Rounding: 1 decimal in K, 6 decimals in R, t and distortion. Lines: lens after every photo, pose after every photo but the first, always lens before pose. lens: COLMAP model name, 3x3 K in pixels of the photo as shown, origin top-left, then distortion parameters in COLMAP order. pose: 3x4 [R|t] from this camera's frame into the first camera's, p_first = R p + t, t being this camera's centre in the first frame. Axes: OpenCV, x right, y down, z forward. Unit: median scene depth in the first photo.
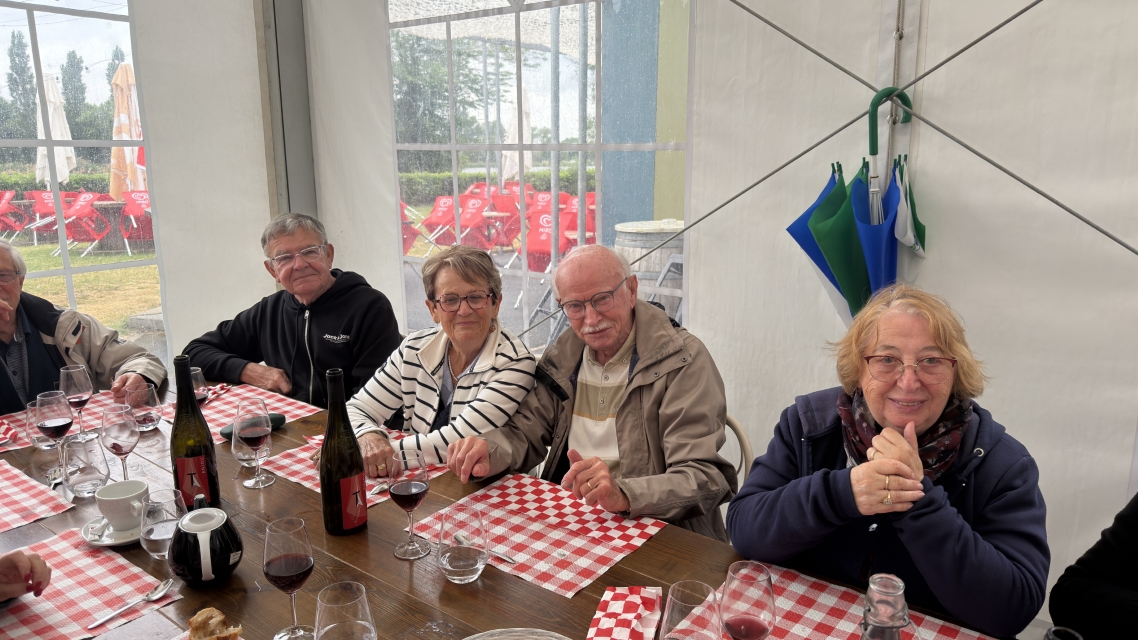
lens RADIAL K [[836.1, 0, 569.4], [0, 836.1, 324.7], [0, 0, 1]] dist [0.001209, -0.007395]
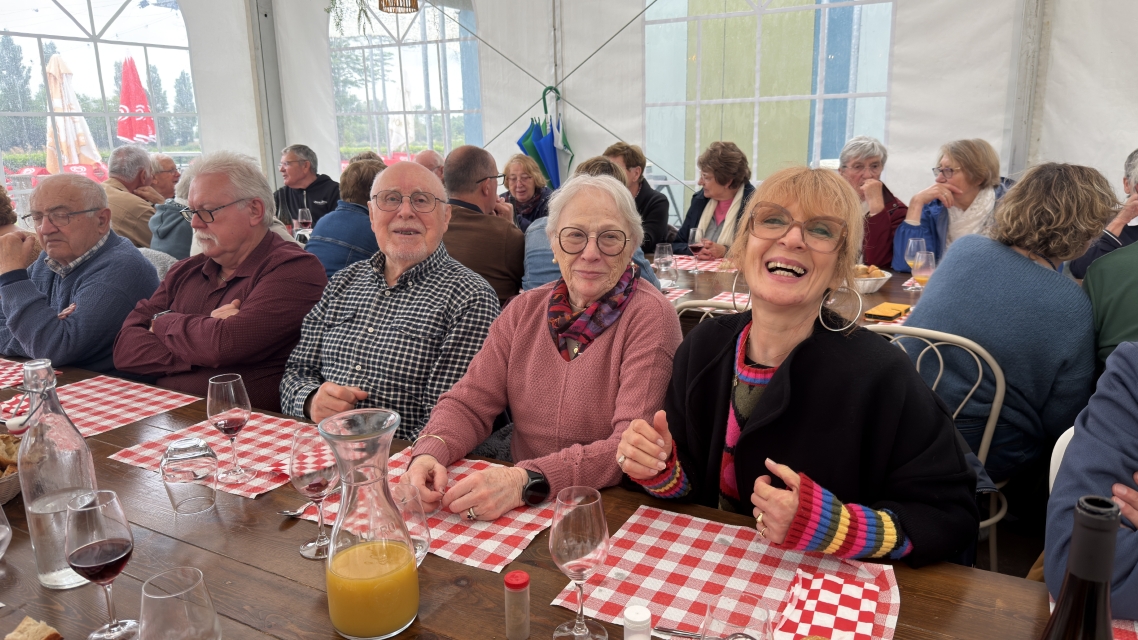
lens RADIAL K [[825.2, 0, 566.4], [0, 825.2, 322.4], [0, 0, 1]] dist [0.004267, -0.080463]
pose [[0.991398, -0.039388, 0.124816, 0.013031], [0.036251, 0.998970, 0.027304, 0.053011], [-0.125763, -0.022544, 0.991804, -0.217597]]
